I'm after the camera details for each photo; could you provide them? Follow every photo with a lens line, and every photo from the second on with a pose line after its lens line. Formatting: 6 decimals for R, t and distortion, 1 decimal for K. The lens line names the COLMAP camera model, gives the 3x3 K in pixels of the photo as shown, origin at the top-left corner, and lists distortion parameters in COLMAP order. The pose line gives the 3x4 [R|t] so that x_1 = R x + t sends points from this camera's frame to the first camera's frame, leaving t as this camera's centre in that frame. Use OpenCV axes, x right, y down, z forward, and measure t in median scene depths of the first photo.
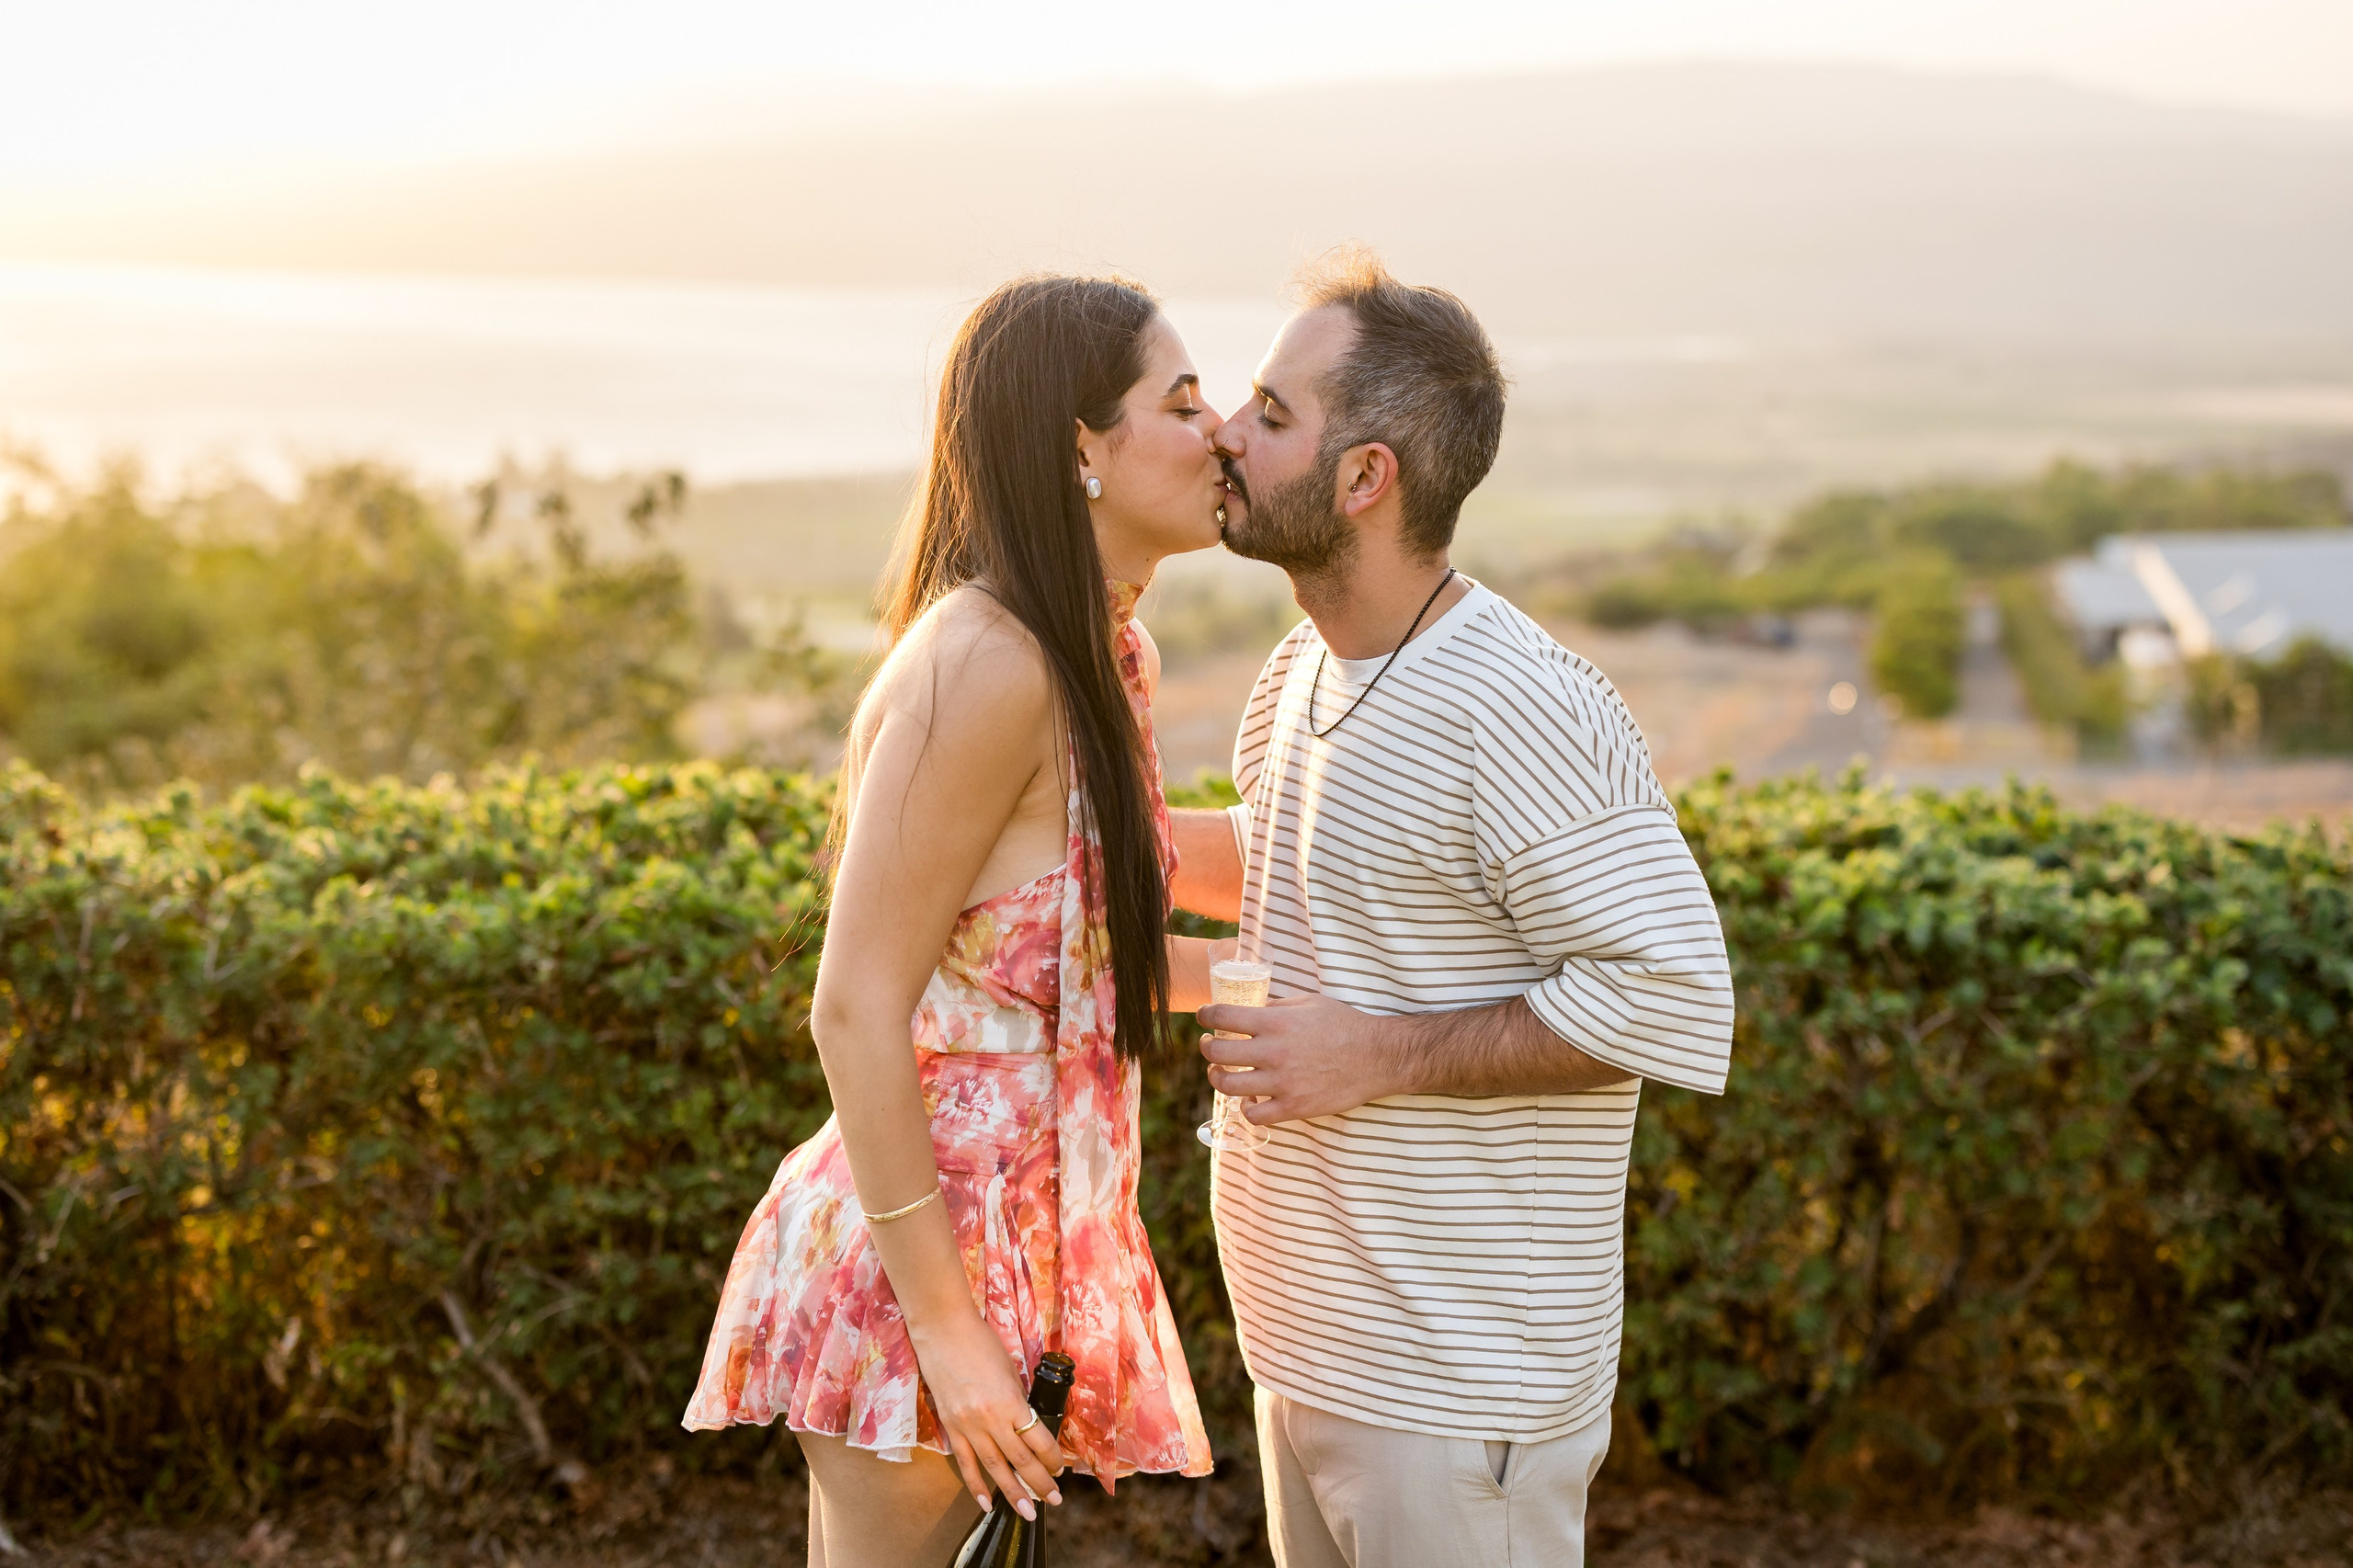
lens RADIAL K [[3405.1, 0, 1192.3], [0, 3405.1, 778.0], [0, 0, 1]] dist [0.025350, 0.004486]
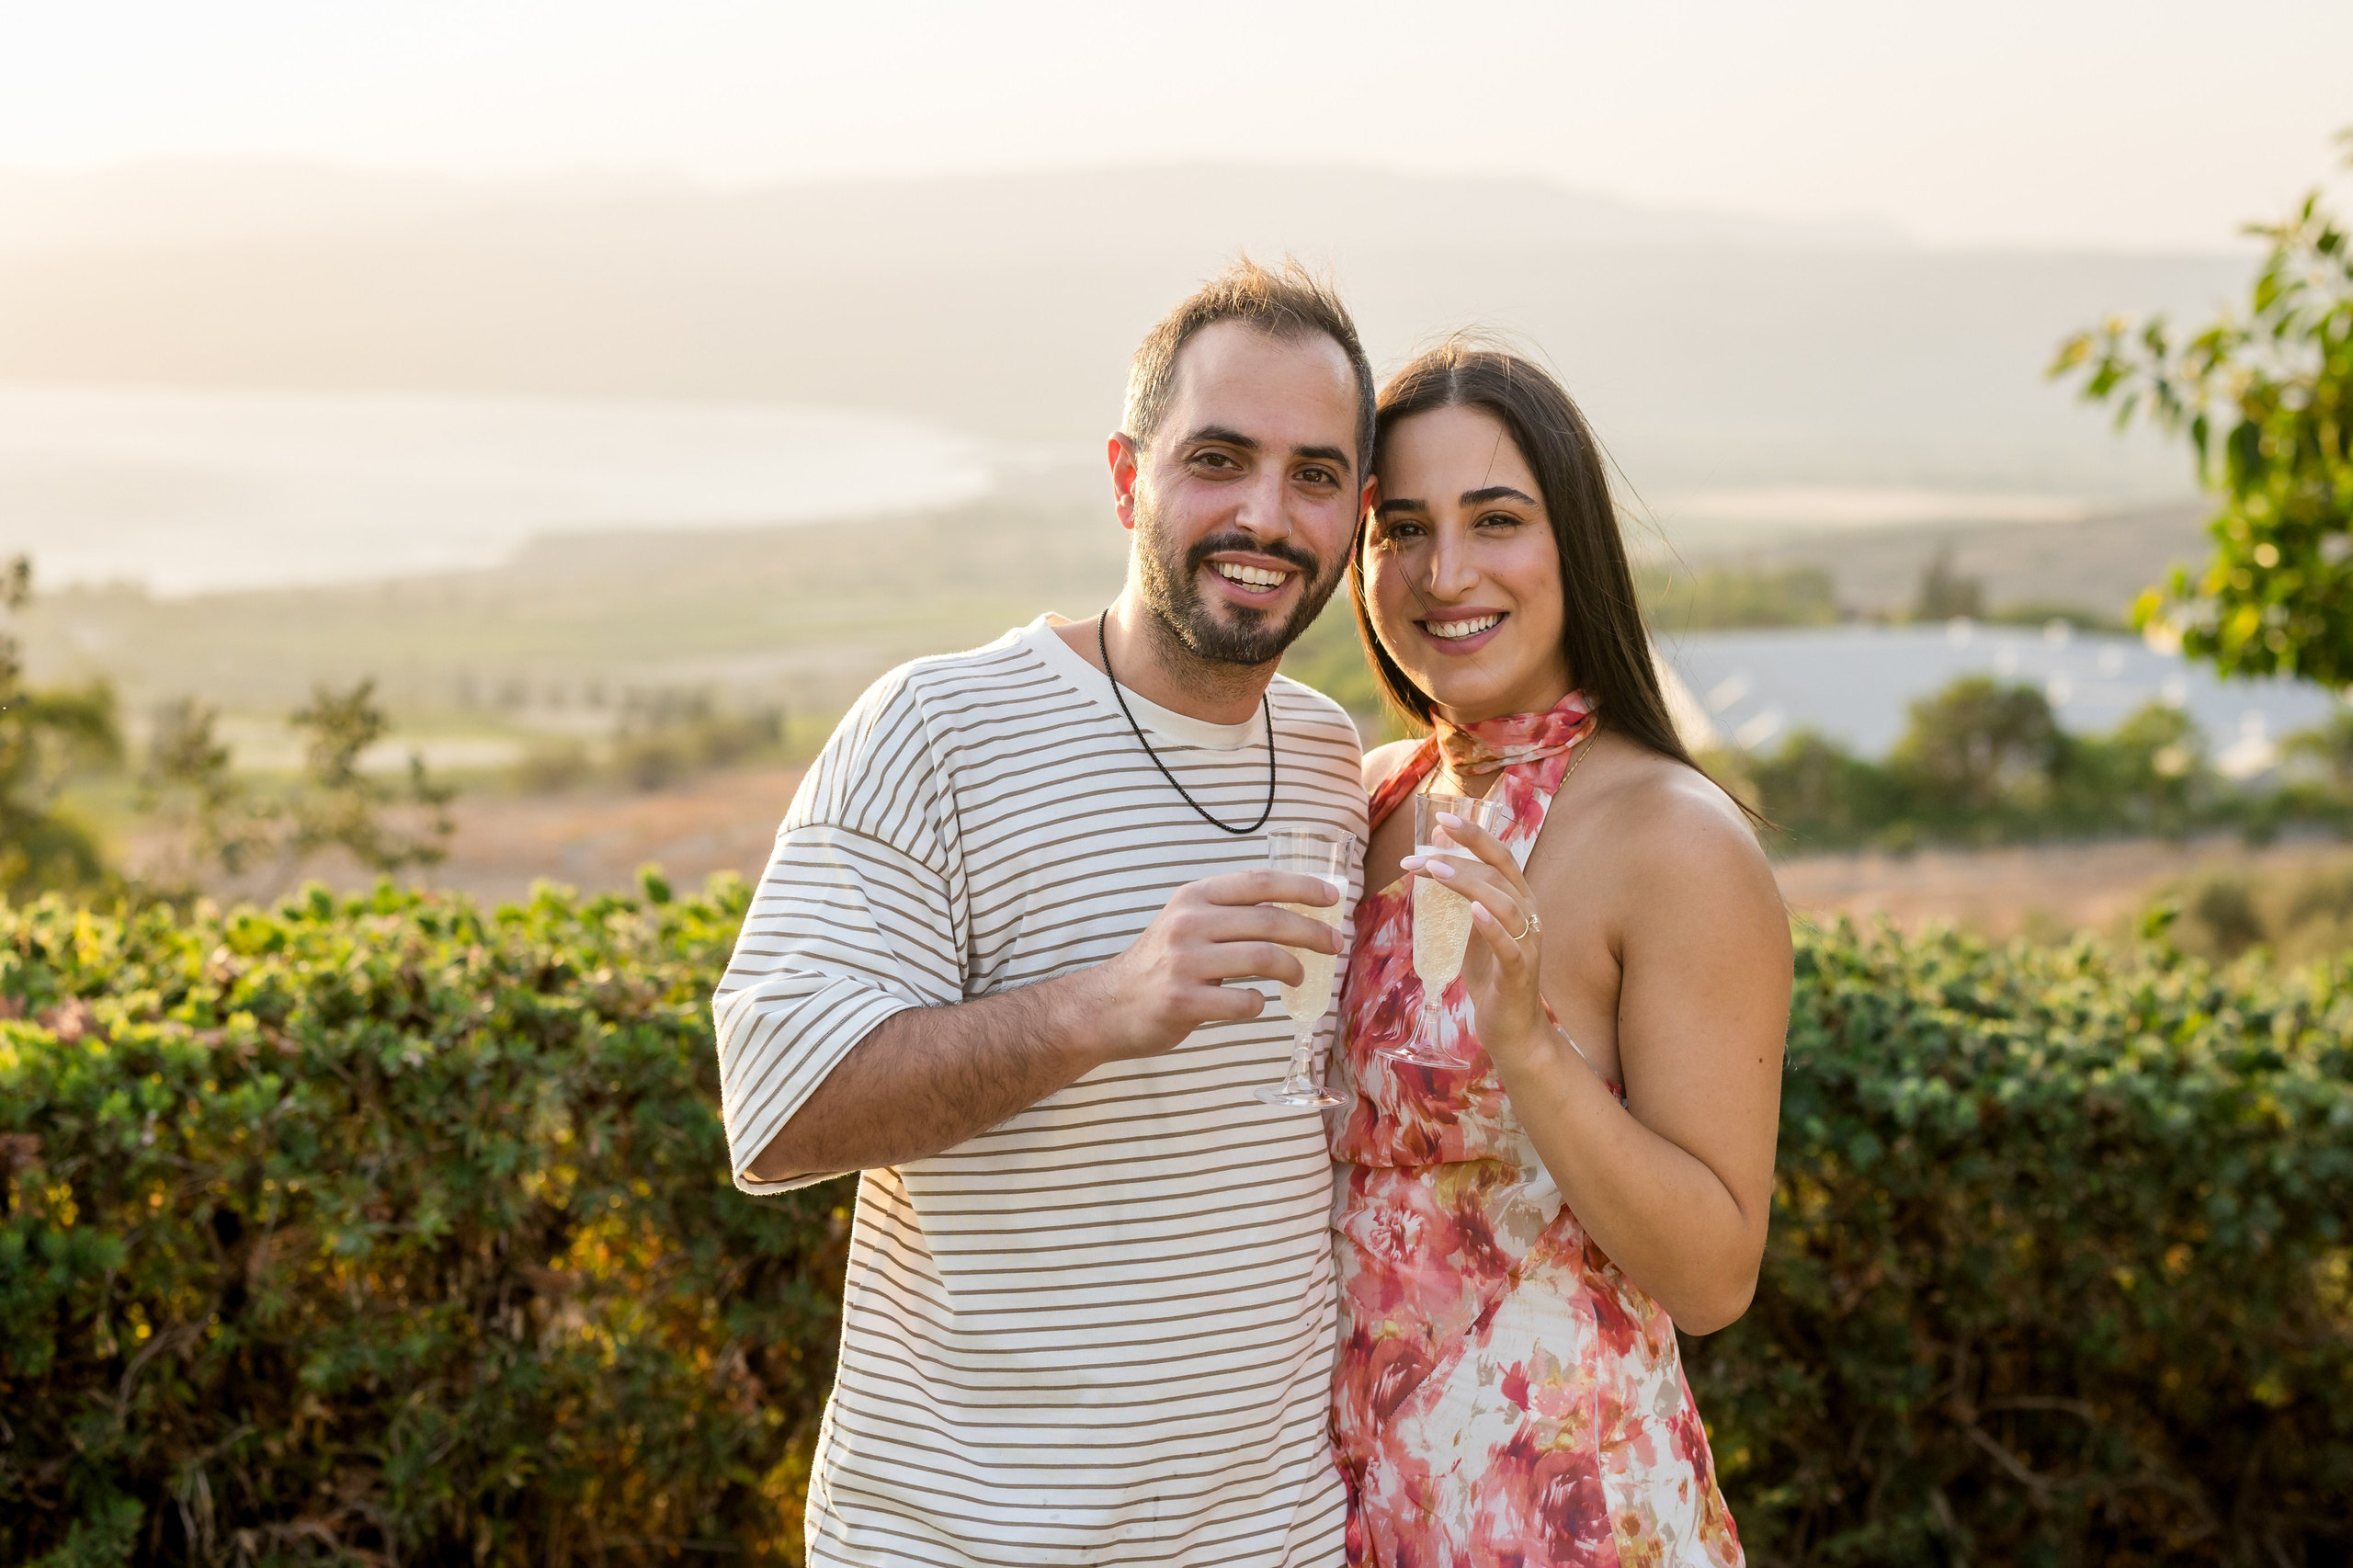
lens RADIAL K [[3478.4, 0, 1176.5], [0, 3478.4, 784.0], [0, 0, 1]] dist [0.018822, -0.036709]
pose [[0.990385, -0.017759, 0.137193, 0.049661], [0.021965, 0.999332, -0.029211, 0.001710], [-0.136583, 0.031943, 0.990114, 0.181518]]
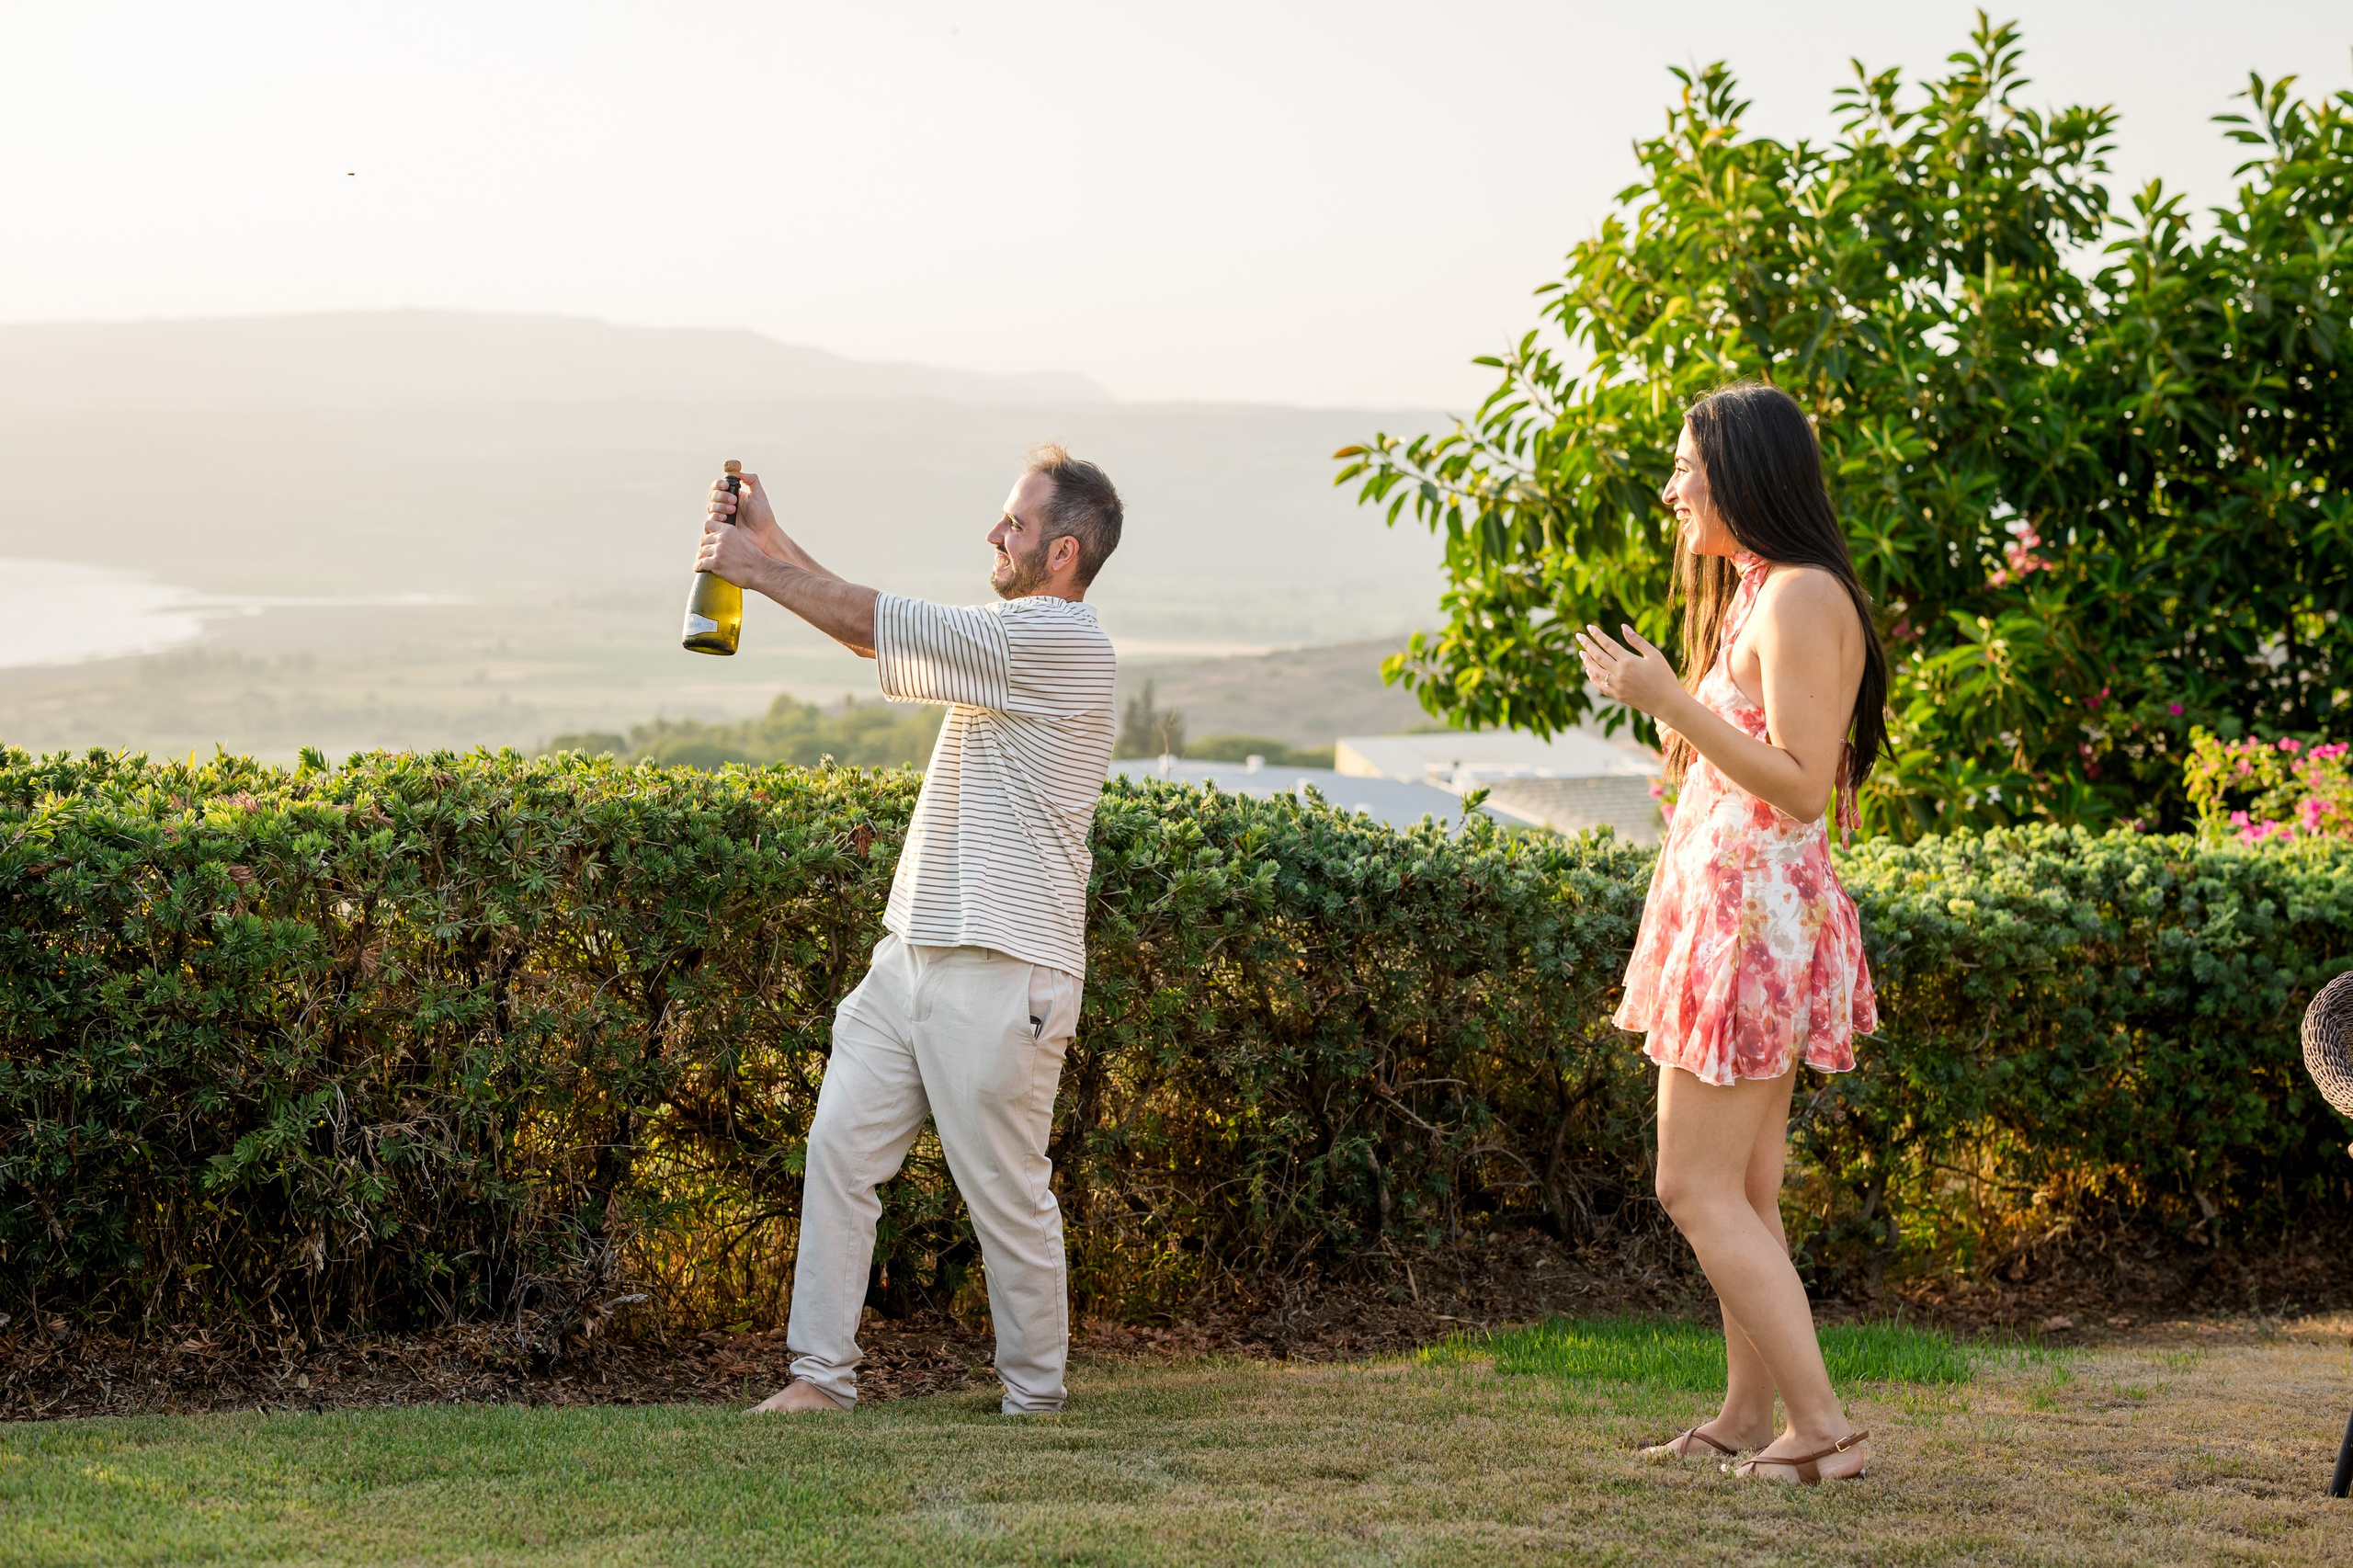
lens RADIAL K [[3396.3, 0, 1176.5], [0, 3396.3, 784.0], [0, 0, 1]] dist [0.024636, 0.025139]
pose [[0.933707, -0.026921, 0.357024, -0.209170], [0.051536, 0.996891, -0.059609, 0.107819], [-0.354309, 0.074057, 0.932191, -0.225097]]
